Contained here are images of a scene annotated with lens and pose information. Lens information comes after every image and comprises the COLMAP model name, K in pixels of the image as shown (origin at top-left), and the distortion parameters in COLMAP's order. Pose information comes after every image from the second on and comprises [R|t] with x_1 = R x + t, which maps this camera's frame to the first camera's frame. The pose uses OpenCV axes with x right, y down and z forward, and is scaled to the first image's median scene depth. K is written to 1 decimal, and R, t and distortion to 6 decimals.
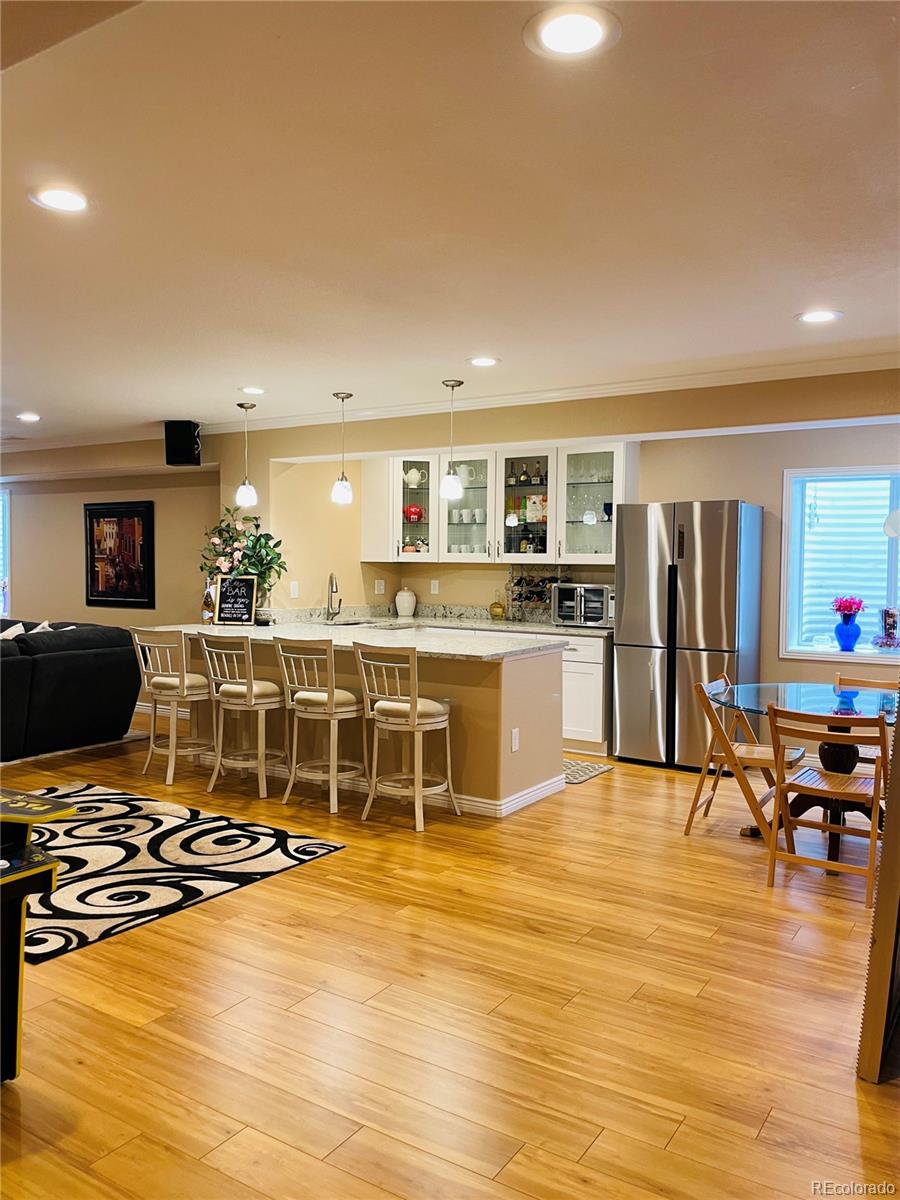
lens RADIAL K [[911.6, 0, 450.0], [0, 911.6, 600.0], [0, 0, 1]] dist [0.103078, -0.150085]
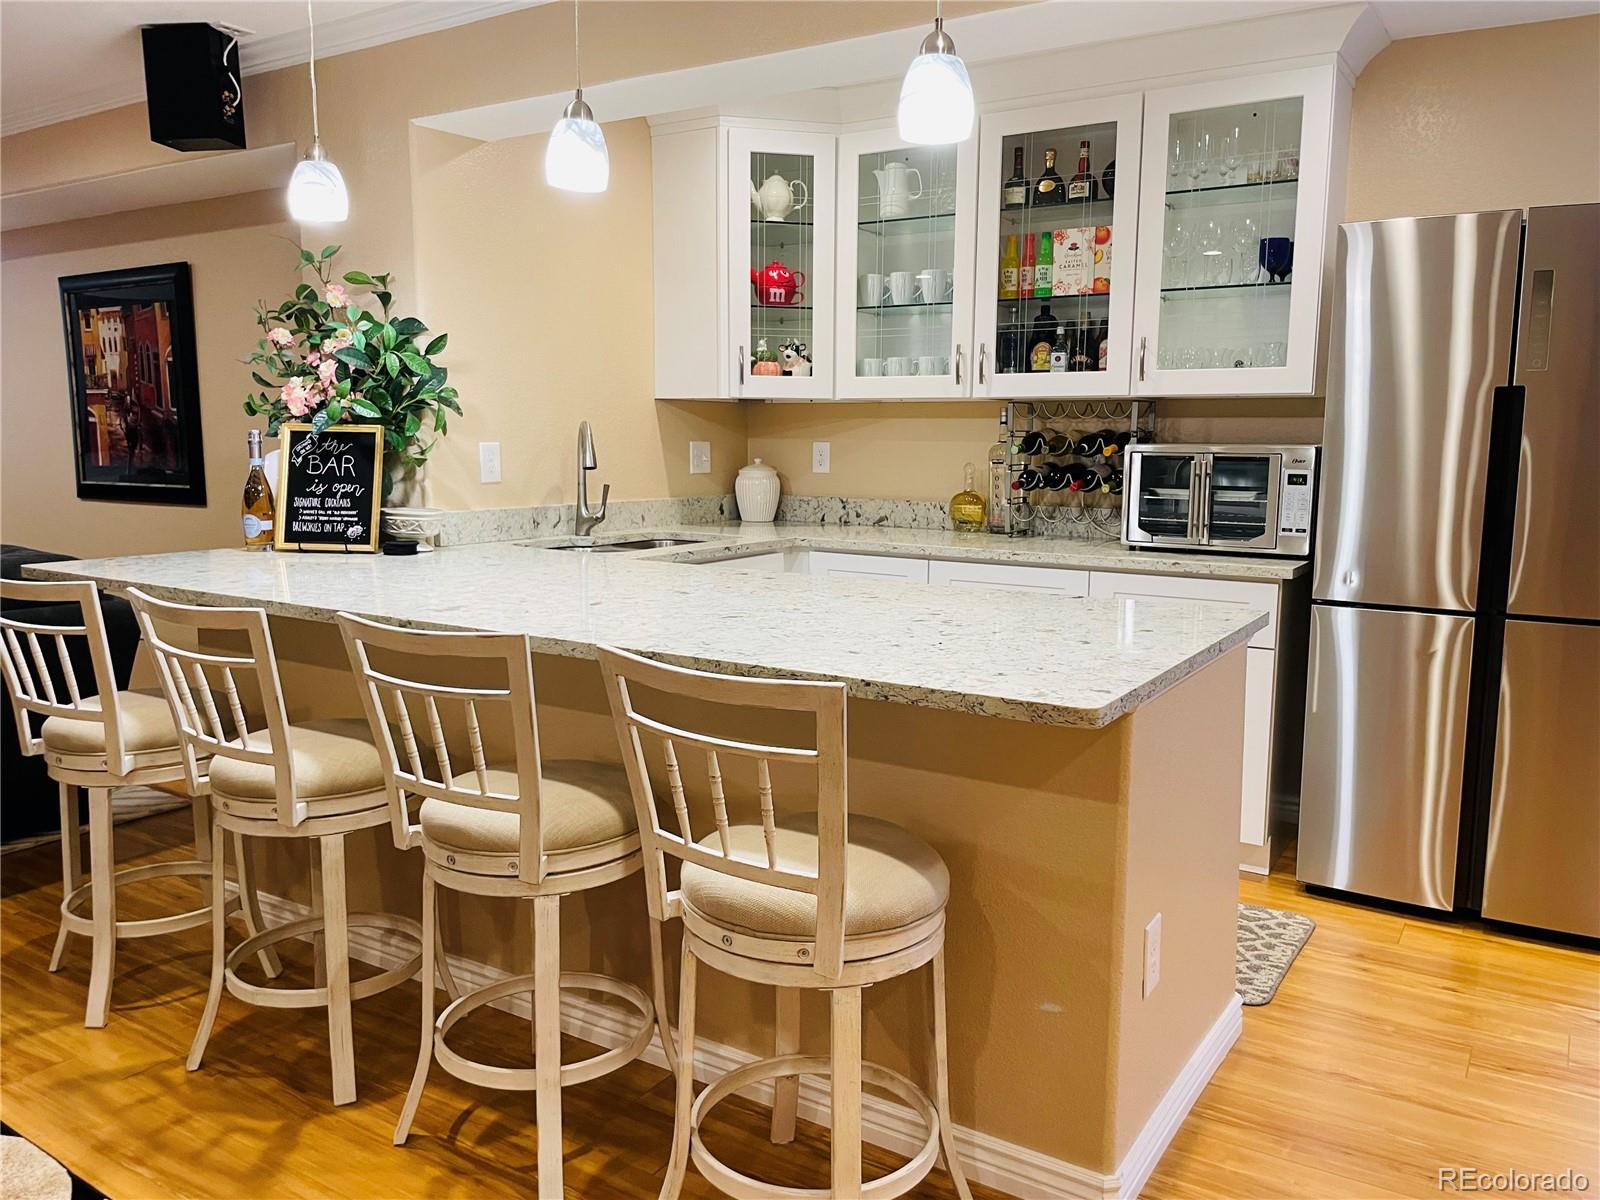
lens RADIAL K [[1215.5, 0, 800.0], [0, 1215.5, 600.0], [0, 0, 1]] dist [0.103078, -0.150085]
pose [[0.999992, -0.003325, 0.002271, -0.032864], [0.003093, 0.995456, 0.095174, -0.001515], [-0.002578, -0.095166, 0.995458, 0.444016]]
